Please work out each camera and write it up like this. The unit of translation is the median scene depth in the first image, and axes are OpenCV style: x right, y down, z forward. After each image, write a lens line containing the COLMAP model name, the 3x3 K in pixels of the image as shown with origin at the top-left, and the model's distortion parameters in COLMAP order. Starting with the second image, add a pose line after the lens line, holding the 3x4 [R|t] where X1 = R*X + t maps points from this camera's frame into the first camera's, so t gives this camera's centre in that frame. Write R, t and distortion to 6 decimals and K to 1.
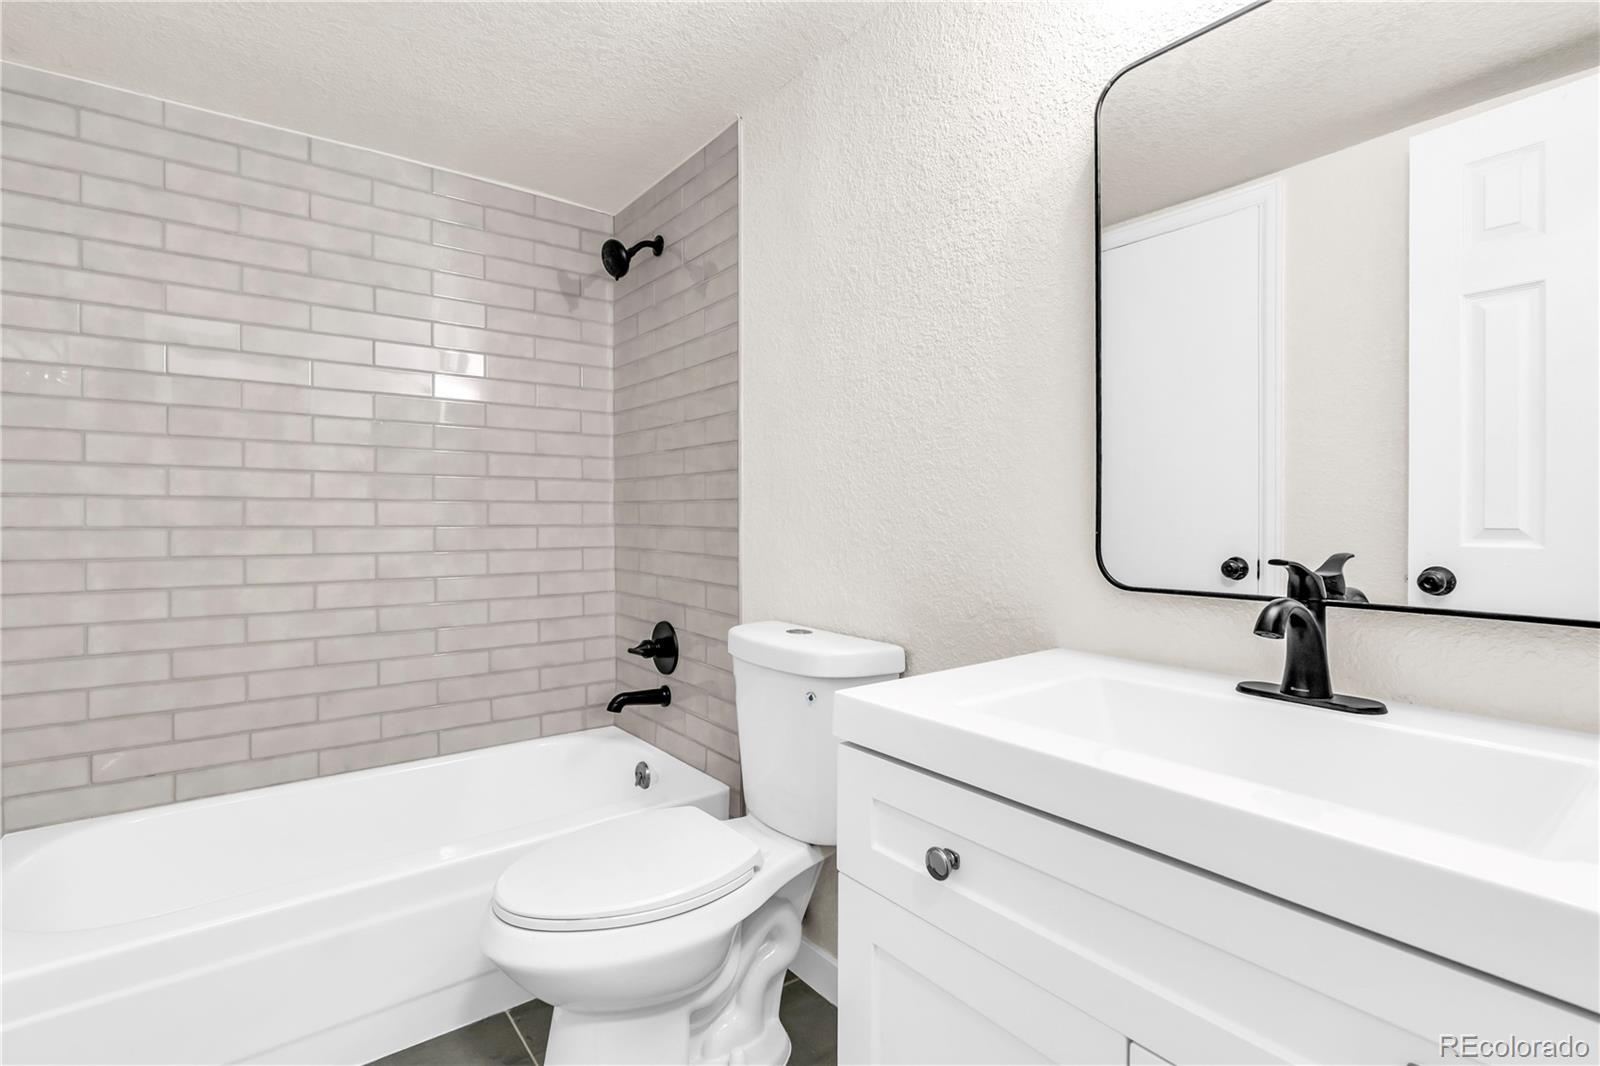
lens RADIAL K [[747.3, 0, 812.8], [0, 747.3, 531.3], [0, 0, 1]] dist [-0.005504, 0.004329]
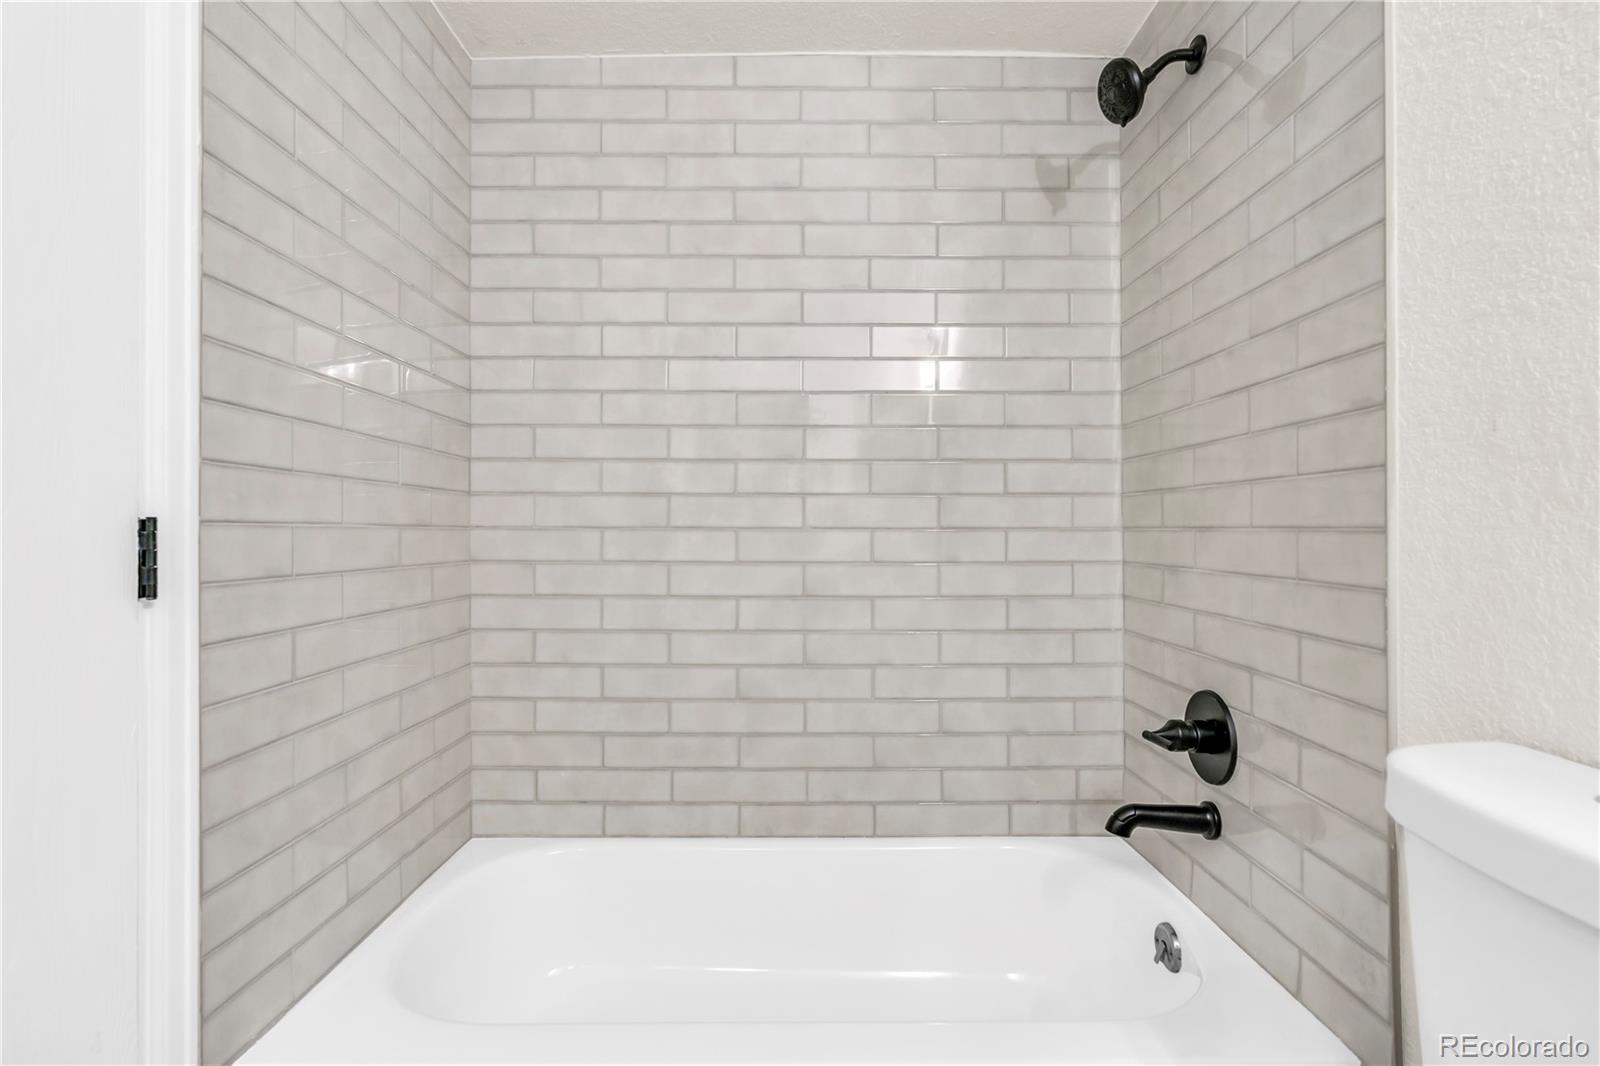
lens RADIAL K [[786.5, 0, 802.6], [0, 786.5, 525.5], [0, 0, 1]] dist [-0.011295, 0.002155]
pose [[0.792317, -0.005561, -0.610085, -0.082848], [-0.010992, 0.999666, -0.023387, 0.010135], [0.610011, 0.025236, 0.791991, 0.347108]]
